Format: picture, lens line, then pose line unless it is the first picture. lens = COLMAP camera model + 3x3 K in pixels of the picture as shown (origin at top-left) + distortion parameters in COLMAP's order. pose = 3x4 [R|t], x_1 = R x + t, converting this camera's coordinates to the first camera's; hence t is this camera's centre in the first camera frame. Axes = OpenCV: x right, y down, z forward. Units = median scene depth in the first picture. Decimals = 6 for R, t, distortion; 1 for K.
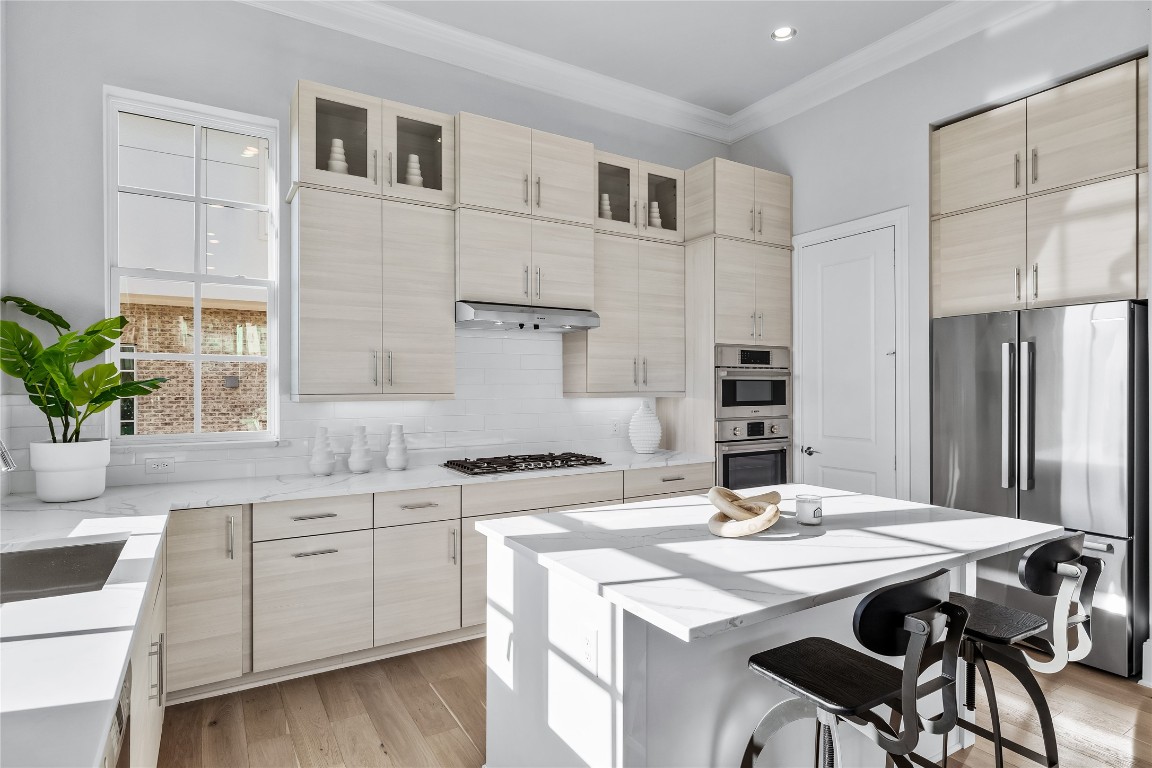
lens RADIAL K [[611.9, 0, 578.1], [0, 611.9, 384.9], [0, 0, 1]] dist [-0.005054, -0.000888]
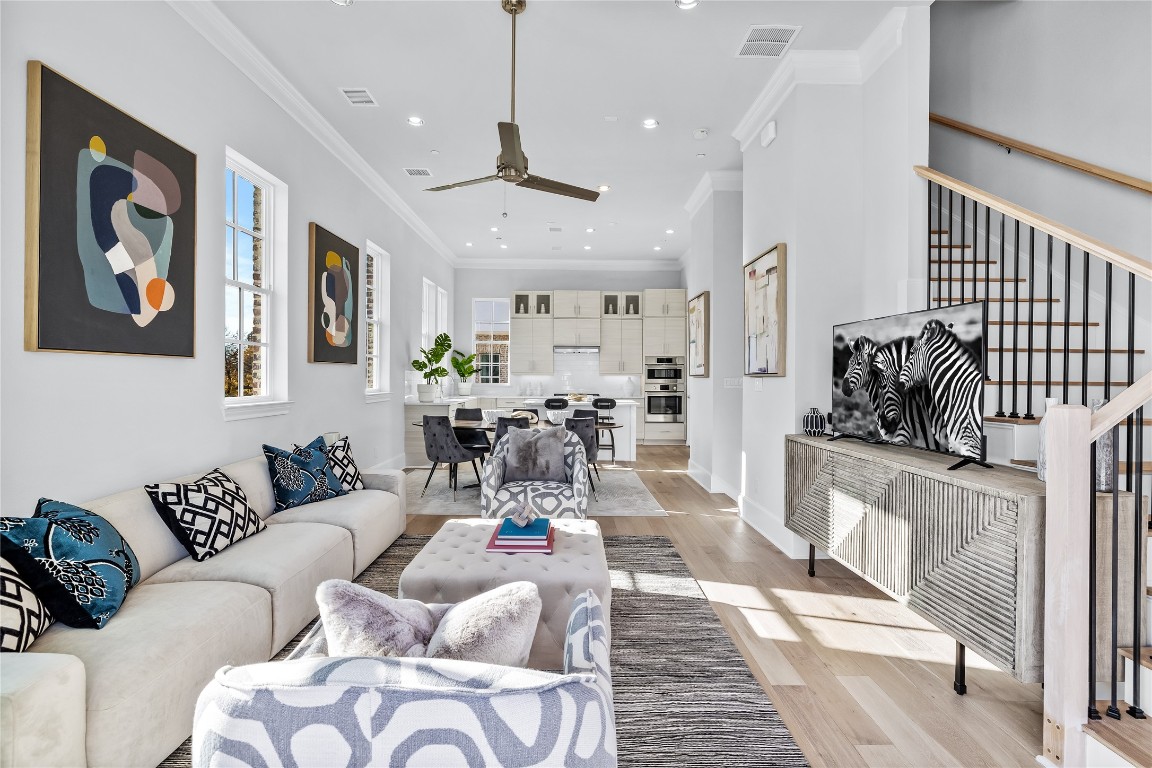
lens RADIAL K [[530.7, 0, 574.4], [0, 530.7, 381.6], [0, 0, 1]] dist [0.000177, 0.000001]
pose [[0.857915, 0.008676, -0.513719, 1.344479], [-0.005904, 0.999958, 0.007029, 0.038176], [0.513759, -0.002997, 0.857930, -1.396236]]
